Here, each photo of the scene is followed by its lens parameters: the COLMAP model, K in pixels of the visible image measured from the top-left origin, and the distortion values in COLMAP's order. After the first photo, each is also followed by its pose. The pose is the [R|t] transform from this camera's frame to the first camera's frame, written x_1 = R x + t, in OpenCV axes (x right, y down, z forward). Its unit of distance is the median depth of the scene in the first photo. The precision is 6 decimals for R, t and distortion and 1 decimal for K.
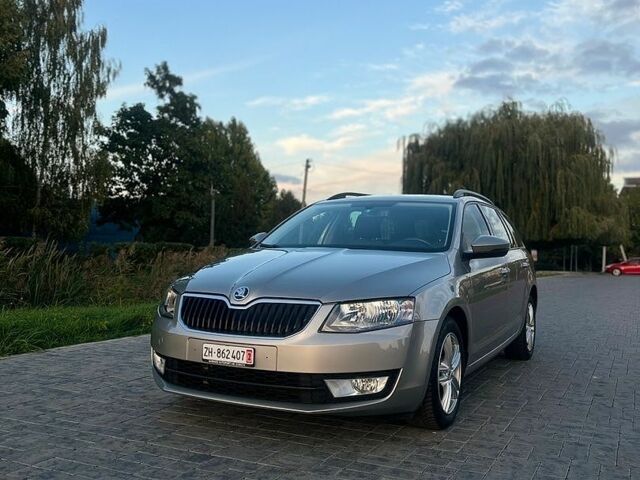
lens RADIAL K [[608.4, 0, 320.0], [0, 608.4, 240.0], [0, 0, 1]] dist [0.023352, -0.013490]
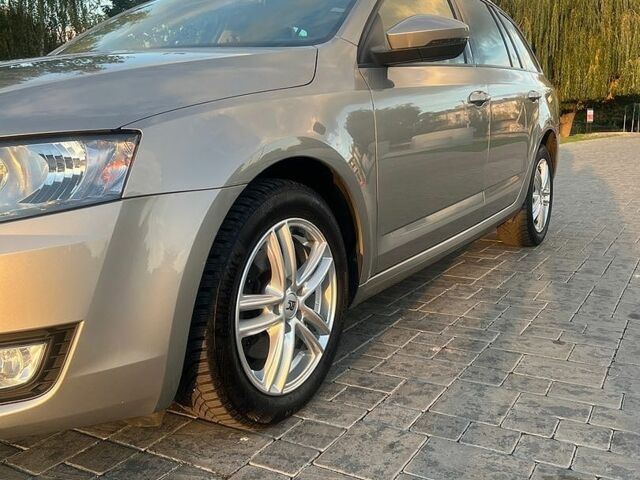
lens RADIAL K [[608.4, 0, 320.0], [0, 608.4, 240.0], [0, 0, 1]] dist [0.023352, -0.013490]
pose [[0.996346, -0.023184, -0.082201, 0.168419], [0.039509, 0.978393, 0.202941, 0.049429], [0.075720, -0.205448, 0.975735, 0.354348]]
